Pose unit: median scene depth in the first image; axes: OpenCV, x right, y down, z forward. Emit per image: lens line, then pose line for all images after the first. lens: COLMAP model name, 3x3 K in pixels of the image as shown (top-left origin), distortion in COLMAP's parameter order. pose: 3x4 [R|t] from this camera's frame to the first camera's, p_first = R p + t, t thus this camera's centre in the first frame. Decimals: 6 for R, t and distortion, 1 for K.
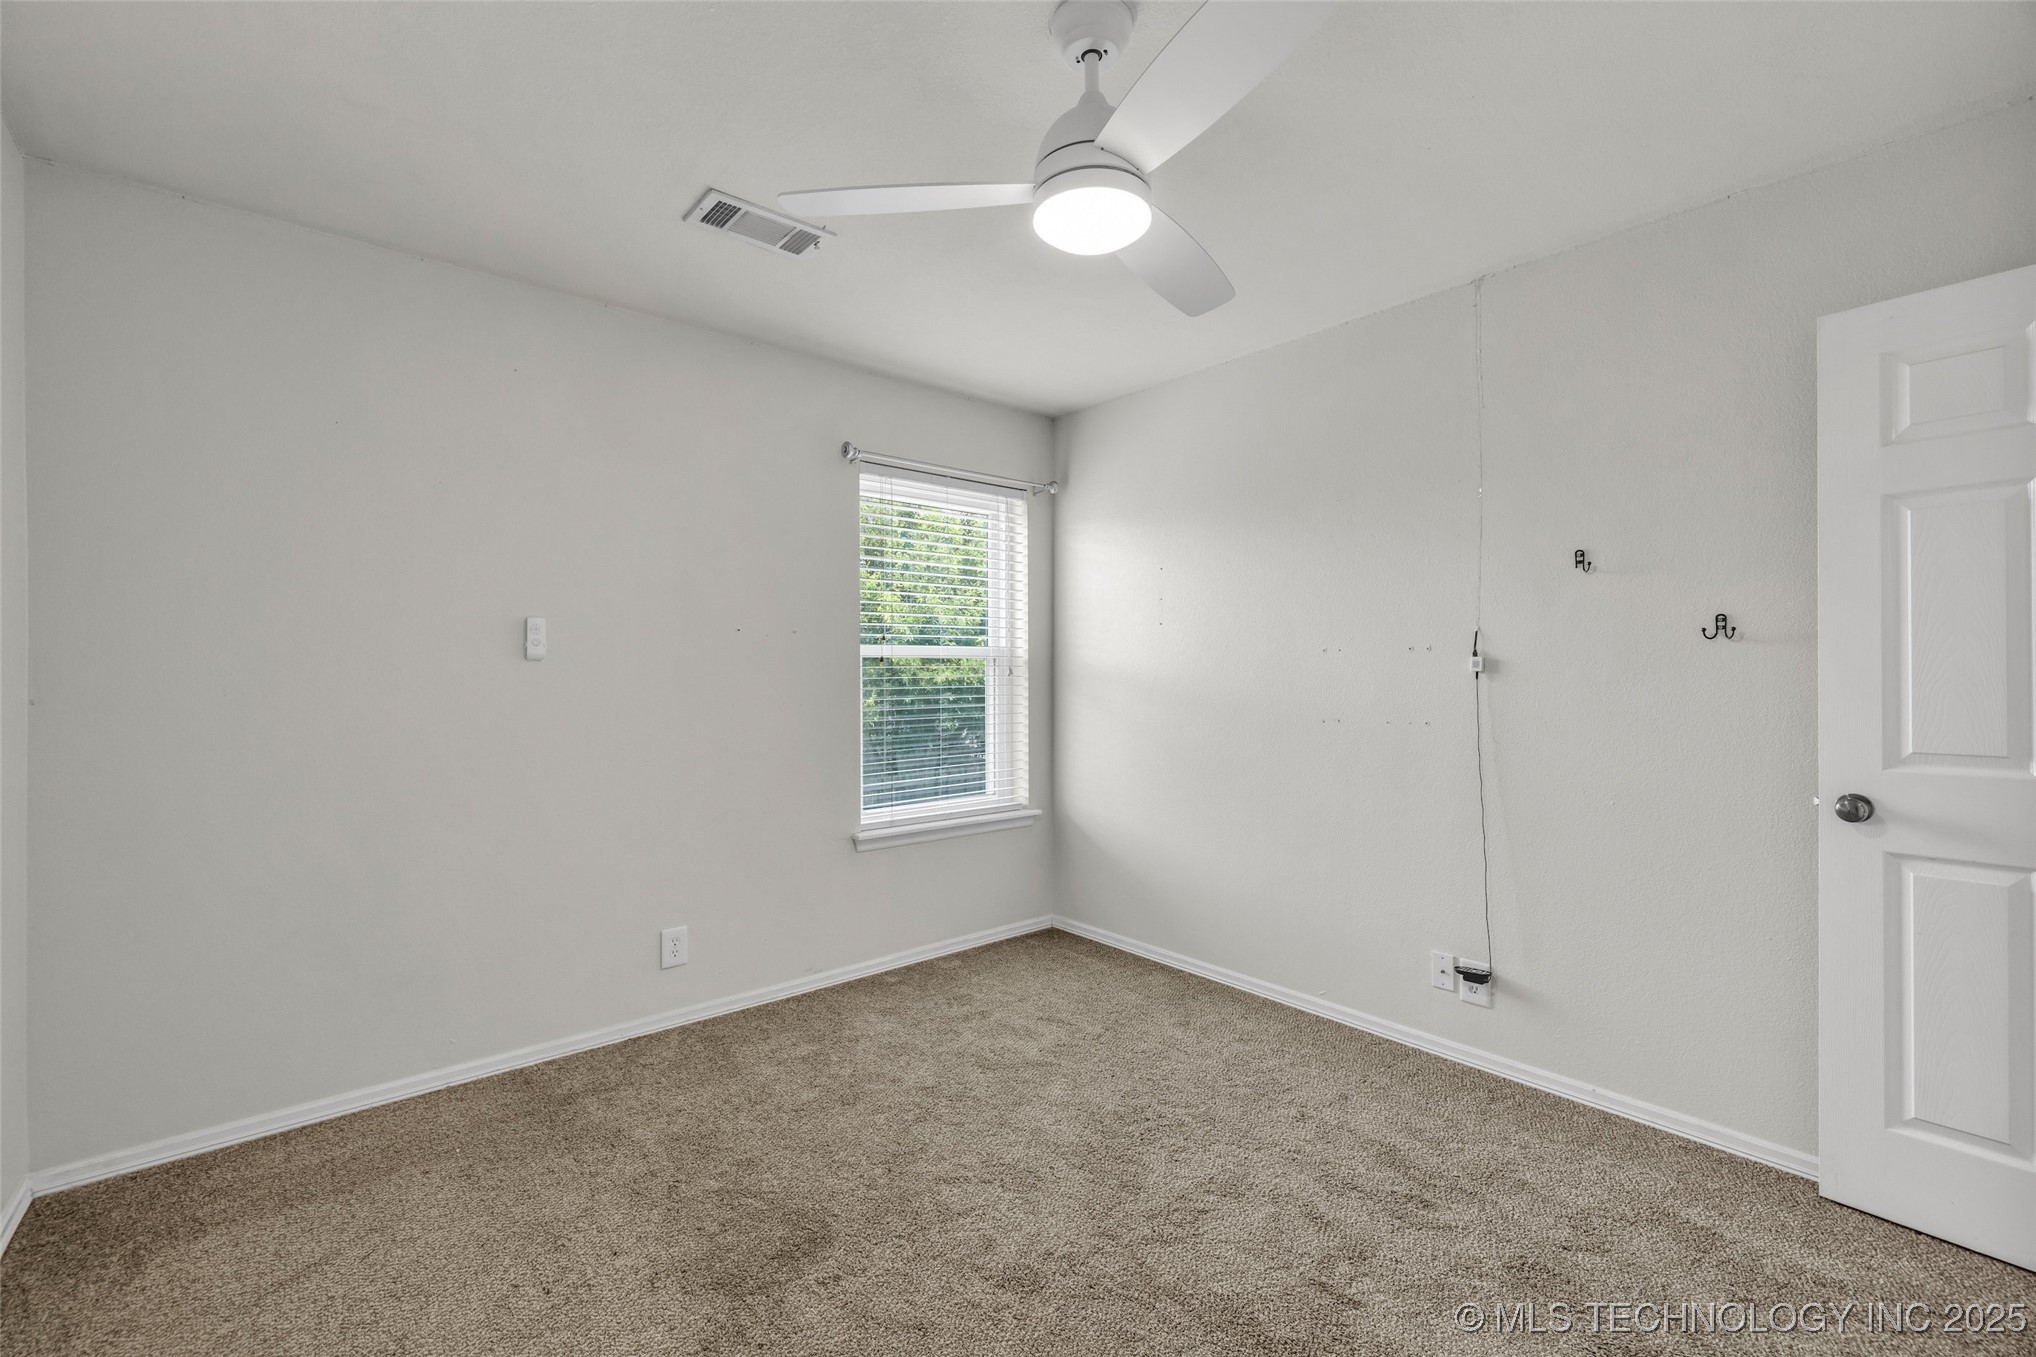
lens RADIAL K [[854.7, 0, 1002.6], [0, 854.7, 673.7], [0, 0, 1]] dist [-0.001160, -0.000779]
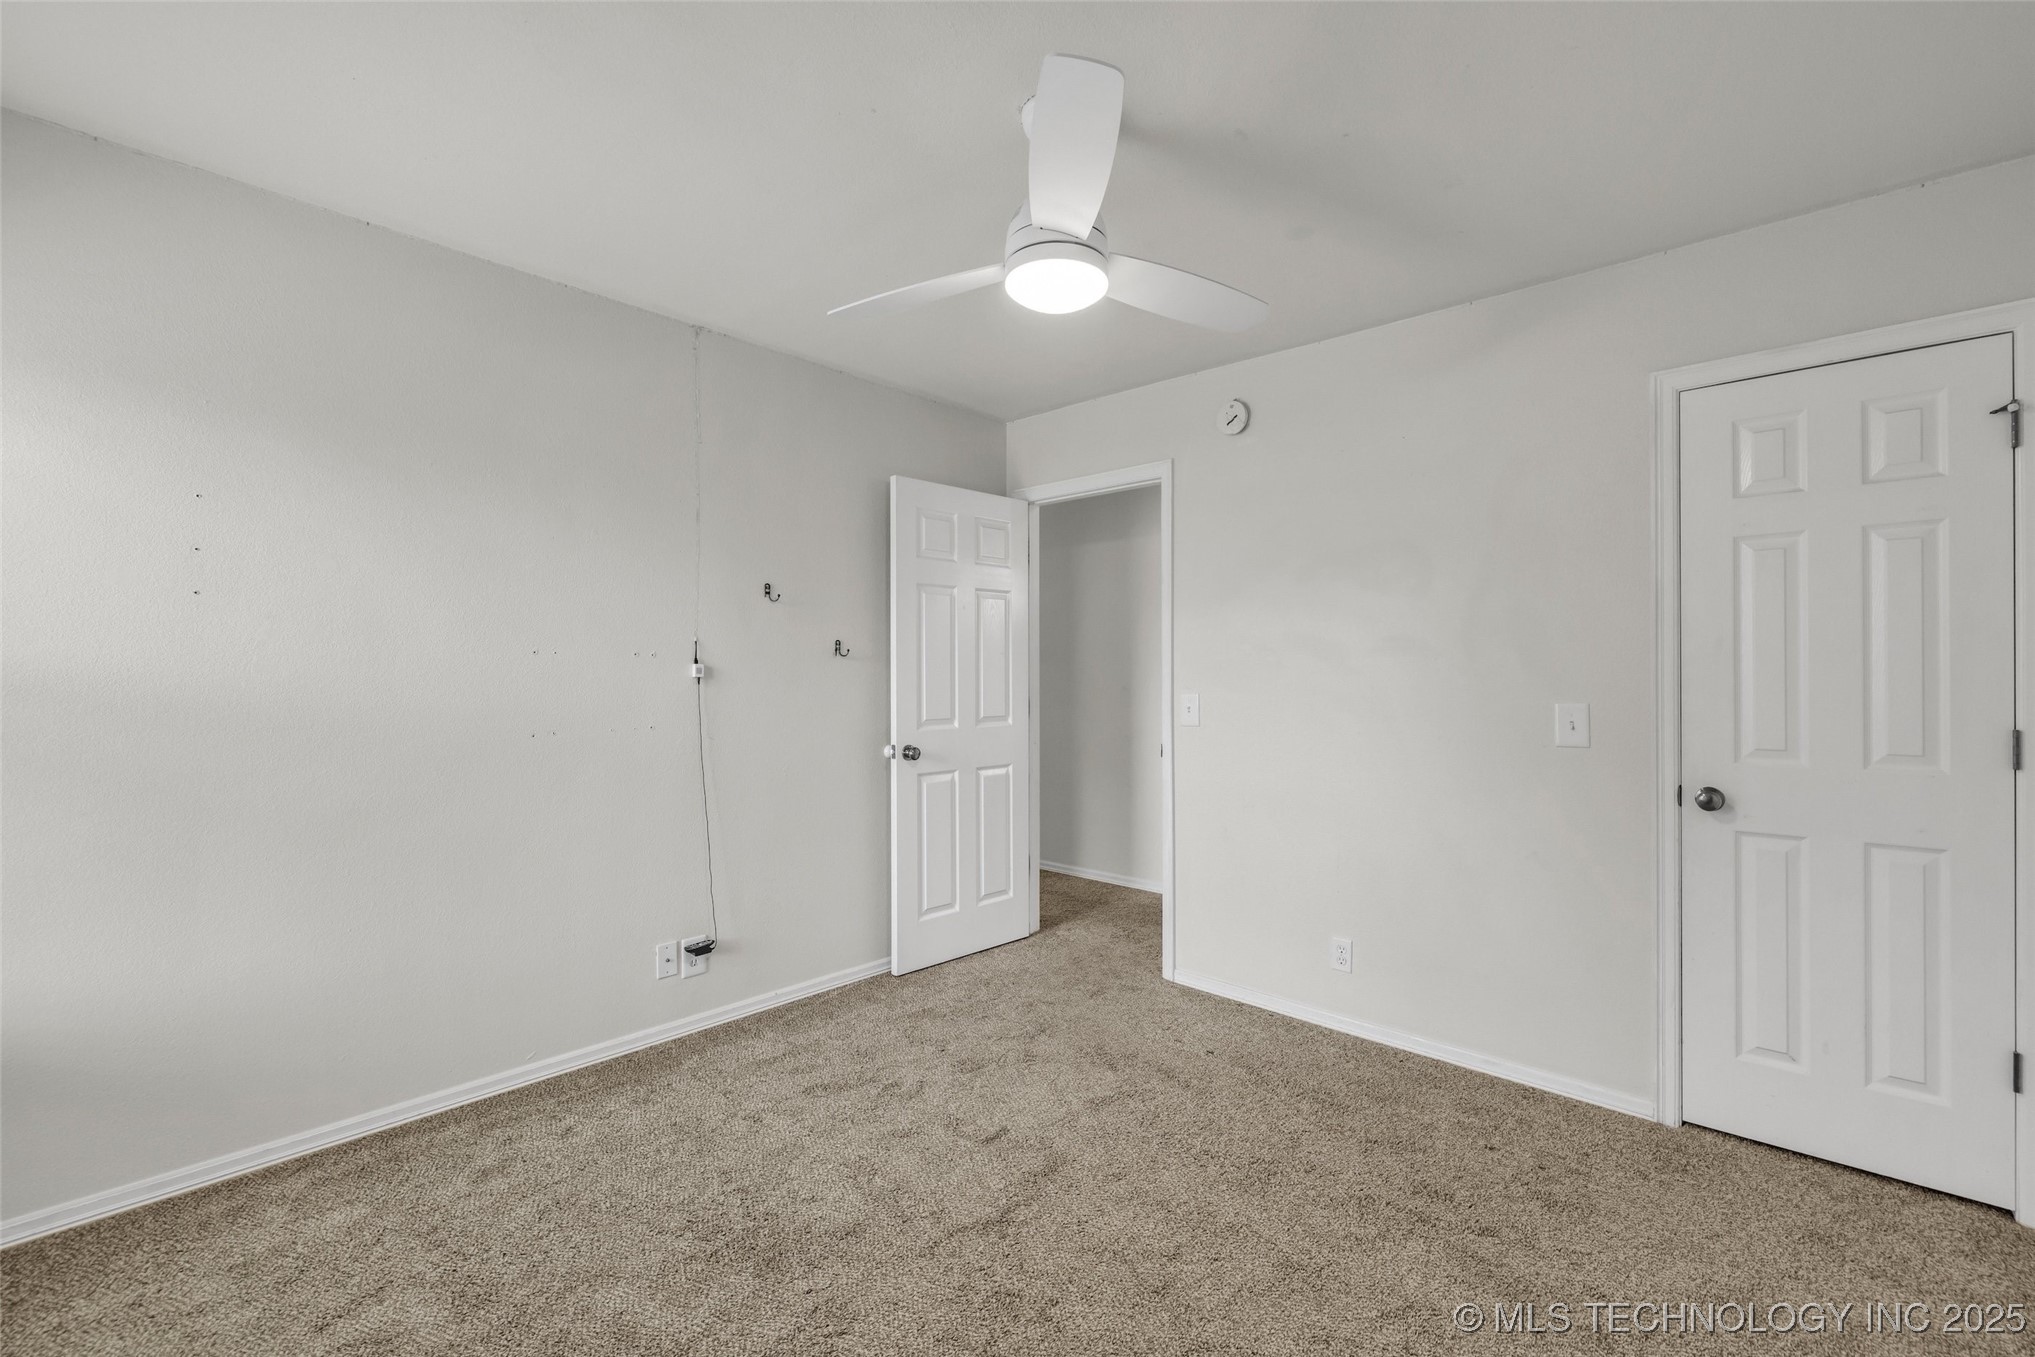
lens RADIAL K [[854.3, 0, 1030.3], [0, 854.3, 679.3], [0, 0, 1]] dist [-0.001160, -0.000779]
pose [[-0.129601, -0.004065, 0.991558, -0.608645], [0.000666, 0.999991, 0.004186, -0.004331], [-0.991566, 0.001203, -0.129597, 0.710128]]
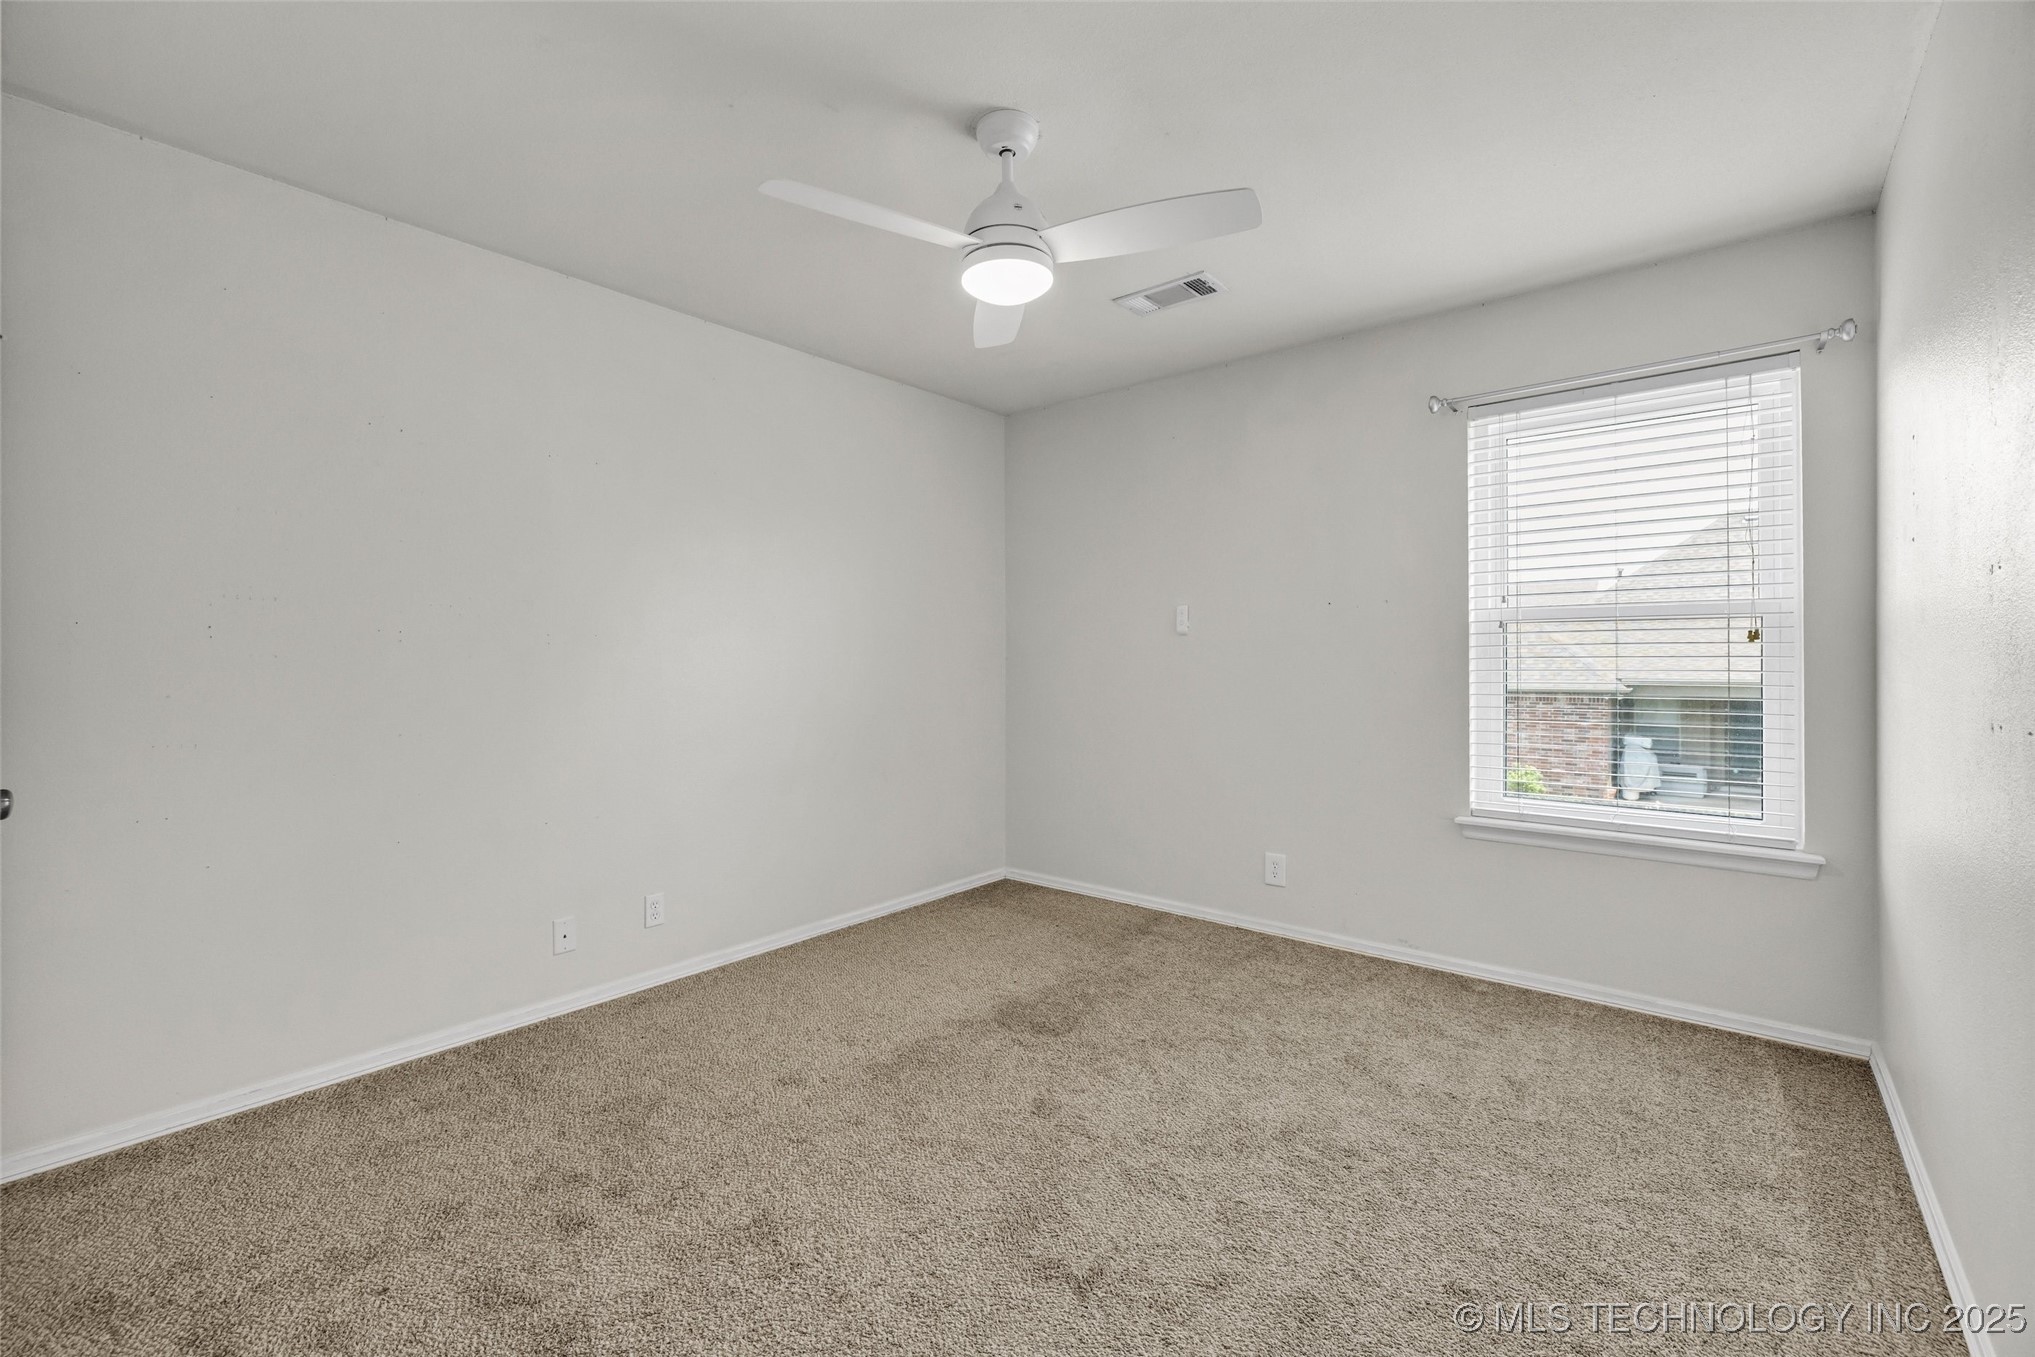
lens RADIAL K [[854.3, 0, 1002.2], [0, 854.3, 648.4], [0, 0, 1]] dist [-0.001160, -0.000779]
pose [[0.169061, -0.005795, -0.985589, 0.837279], [0.003972, 0.999979, -0.005199, 0.013521], [0.985598, -0.003036, 0.169080, 0.467127]]
